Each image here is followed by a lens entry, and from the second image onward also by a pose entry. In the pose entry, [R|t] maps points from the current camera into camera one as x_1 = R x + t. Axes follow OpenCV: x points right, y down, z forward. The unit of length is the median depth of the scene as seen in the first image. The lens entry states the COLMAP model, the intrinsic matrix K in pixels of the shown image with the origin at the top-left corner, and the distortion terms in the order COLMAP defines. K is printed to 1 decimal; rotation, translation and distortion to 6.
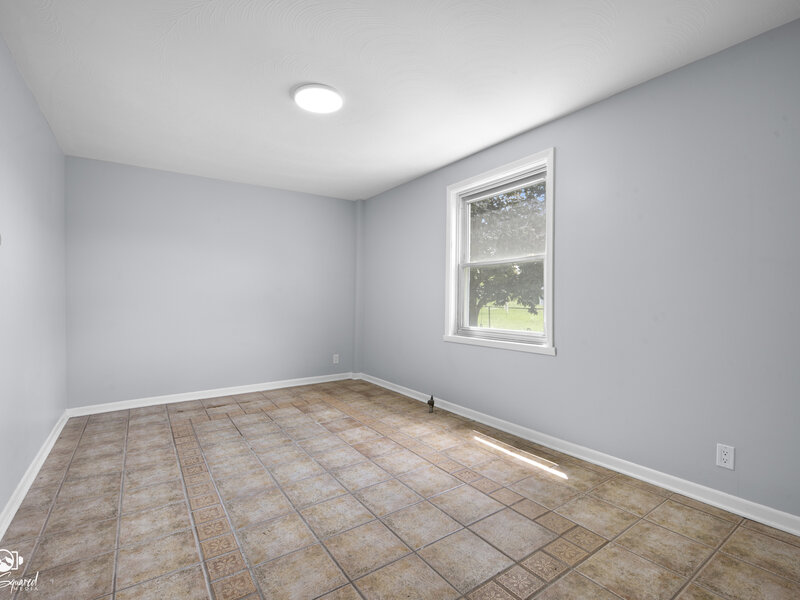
lens RADIAL K [[376.4, 0, 399.9], [0, 376.4, 298.0], [0, 0, 1]] dist [-0.005257, -0.001299]
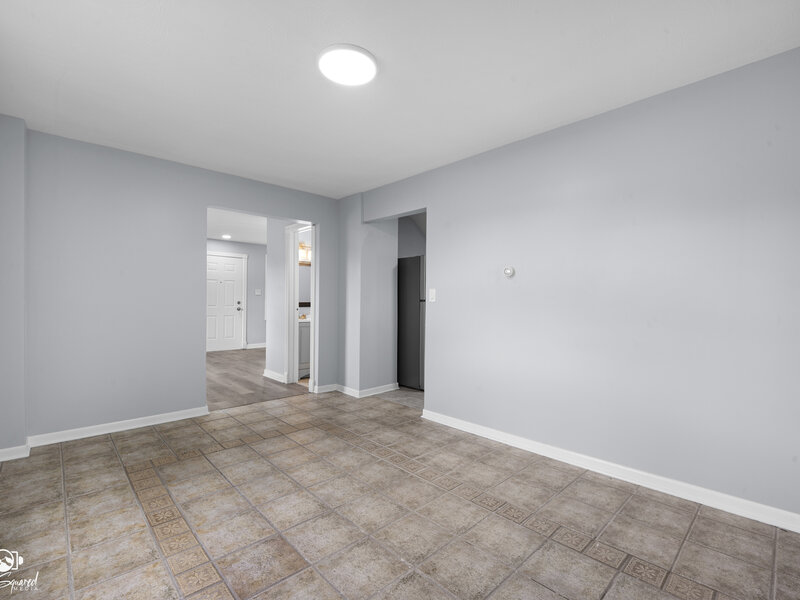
lens RADIAL K [[376.4, 0, 400.2], [0, 376.4, 300.5], [0, 0, 1]] dist [-0.005257, -0.001299]
pose [[-0.988086, -0.003163, -0.153870, -0.222801], [-0.003809, 0.999985, 0.003907, -0.016061], [0.153855, 0.004447, -0.988083, 1.991771]]
